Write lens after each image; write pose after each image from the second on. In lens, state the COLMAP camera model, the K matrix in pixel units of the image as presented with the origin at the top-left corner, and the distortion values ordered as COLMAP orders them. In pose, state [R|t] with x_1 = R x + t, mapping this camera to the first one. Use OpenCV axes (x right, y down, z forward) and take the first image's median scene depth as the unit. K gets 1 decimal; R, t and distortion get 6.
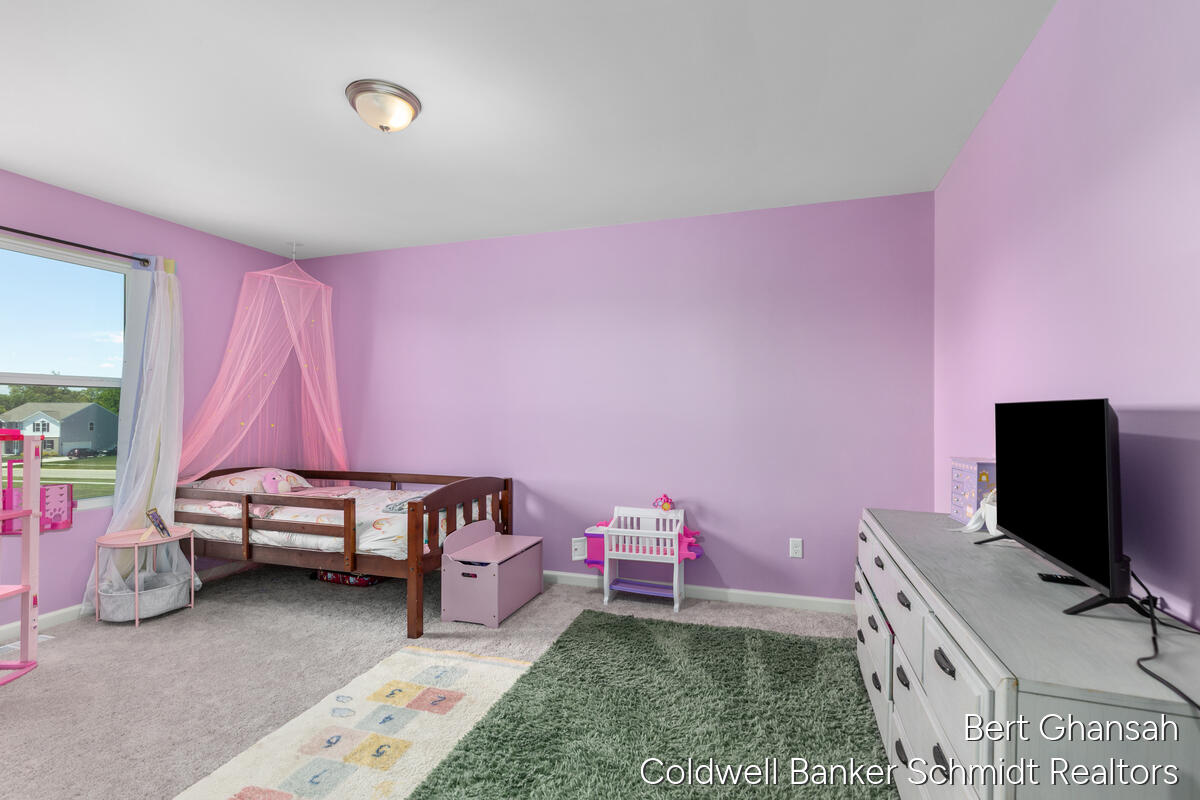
lens RADIAL K [[541.5, 0, 599.5], [0, 541.5, 394.1], [0, 0, 1]] dist [-0.002979, -0.000393]
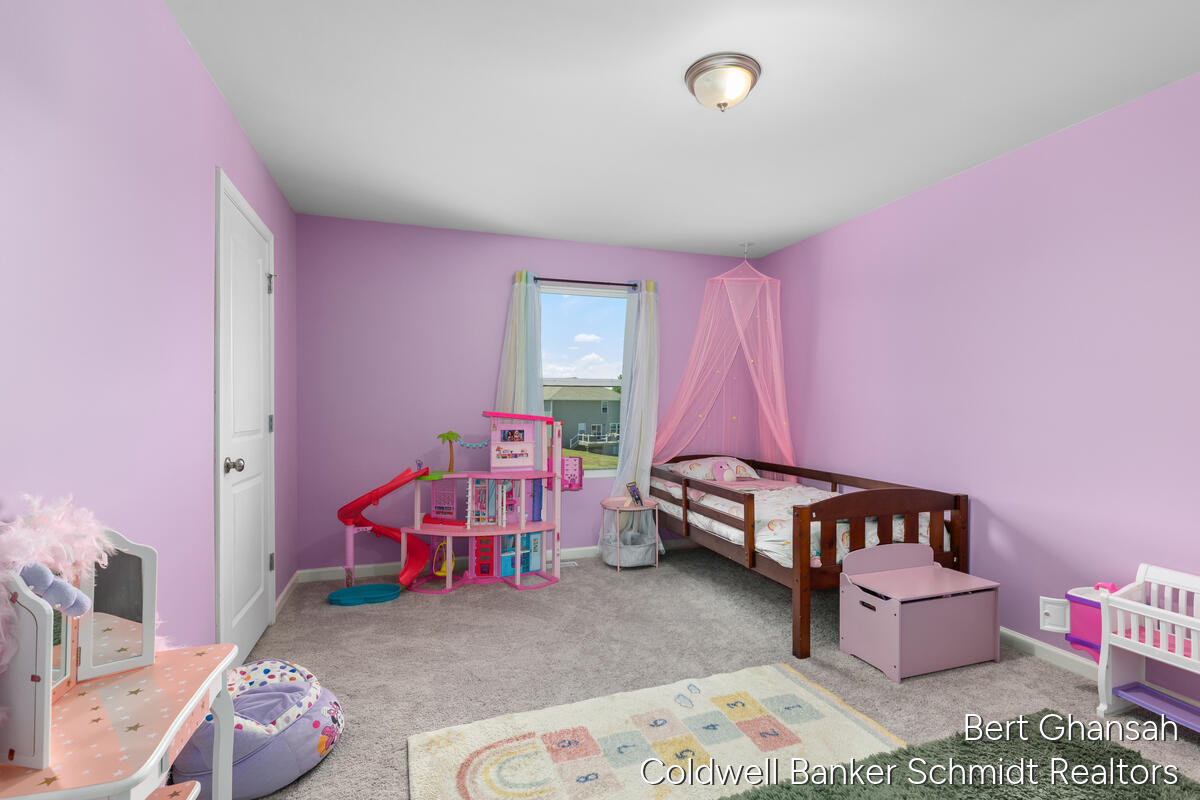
lens RADIAL K [[560.9, 0, 600.0], [0, 560.9, 400.0], [0, 0, 1]] dist [0.002201, 0.000646]
pose [[0.610437, -0.004200, -0.792053, 0.169689], [0.024064, 0.999623, 0.013245, 0.001958], [0.791699, -0.027145, 0.610308, 0.152625]]
